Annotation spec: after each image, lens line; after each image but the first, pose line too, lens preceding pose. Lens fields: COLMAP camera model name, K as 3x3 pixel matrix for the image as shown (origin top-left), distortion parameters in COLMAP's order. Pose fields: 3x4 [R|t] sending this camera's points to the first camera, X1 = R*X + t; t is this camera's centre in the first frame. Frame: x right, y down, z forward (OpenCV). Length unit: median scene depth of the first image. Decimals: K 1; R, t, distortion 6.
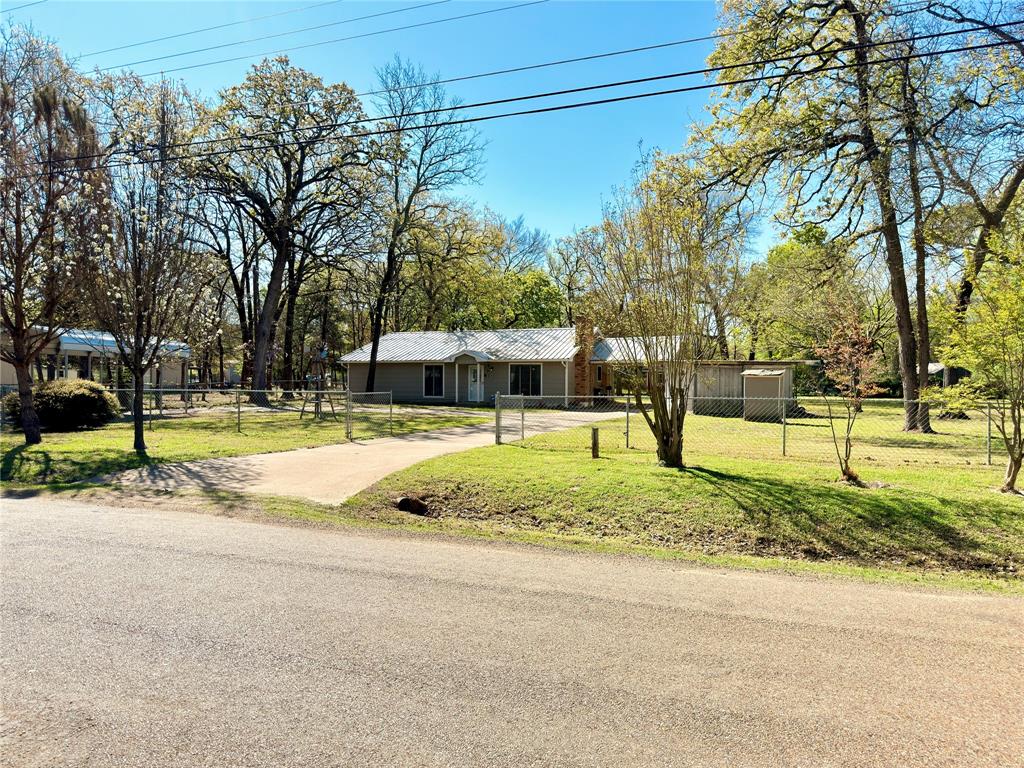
lens RADIAL K [[713.1, 0, 510.5], [0, 713.1, 385.3], [0, 0, 1]] dist [0.078652, -0.105612]
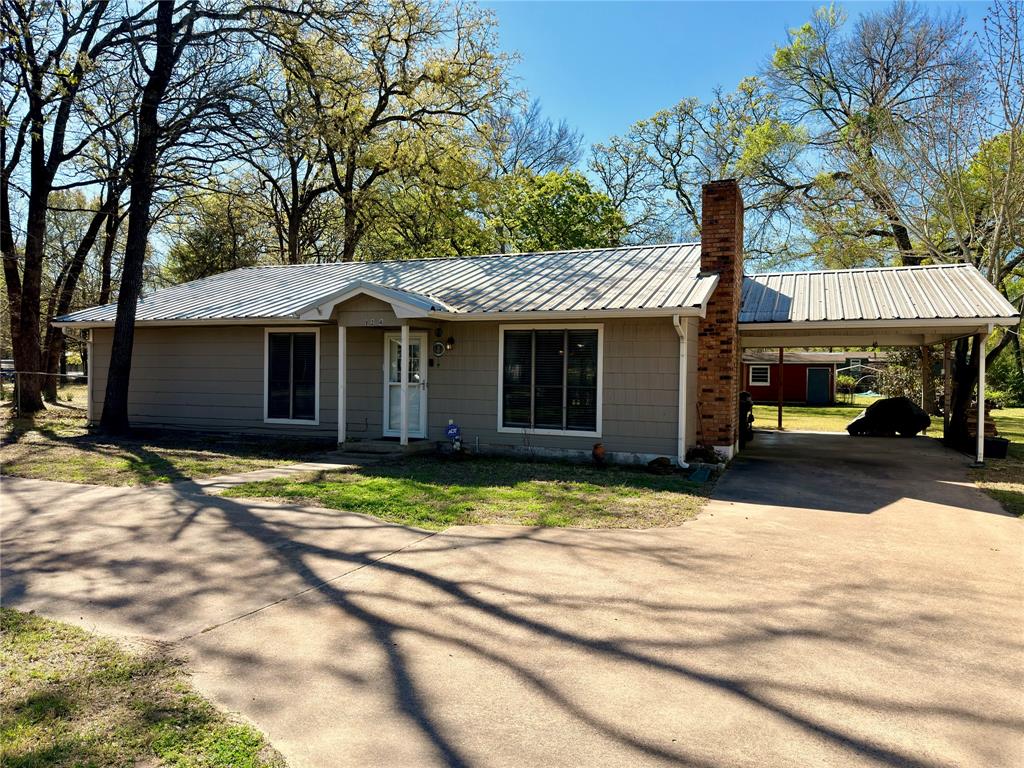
lens RADIAL K [[733.0, 0, 521.1], [0, 733.0, 374.2], [0, 0, 1]] dist [0.000124, -0.001114]
pose [[0.999959, 0.008928, -0.001366, 0.009007], [-0.008936, 0.999942, -0.006024, -0.006427], [0.001312, 0.006036, 0.999981, 0.647030]]
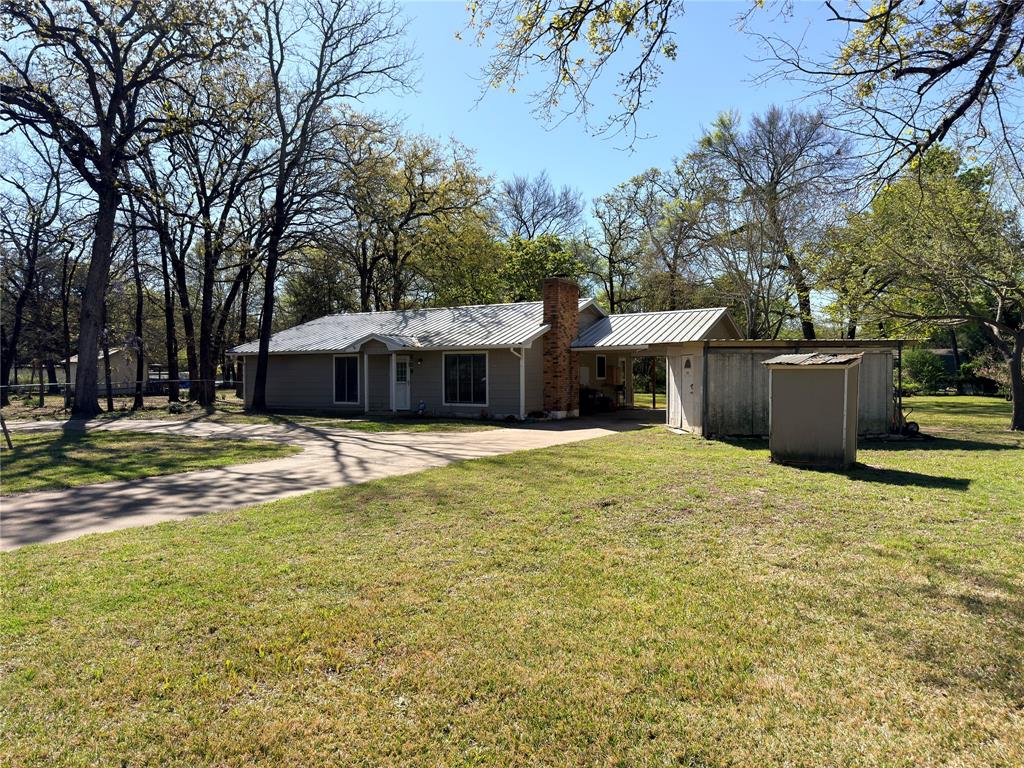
lens RADIAL K [[713.1, 0, 510.5], [0, 713.1, 385.3], [0, 0, 1]] dist [0.078652, -0.105612]
pose [[0.988738, -0.005753, -0.149547, 0.156043], [0.006306, 0.999975, 0.003225, -0.002249], [0.149525, -0.004132, 0.988749, 0.349666]]
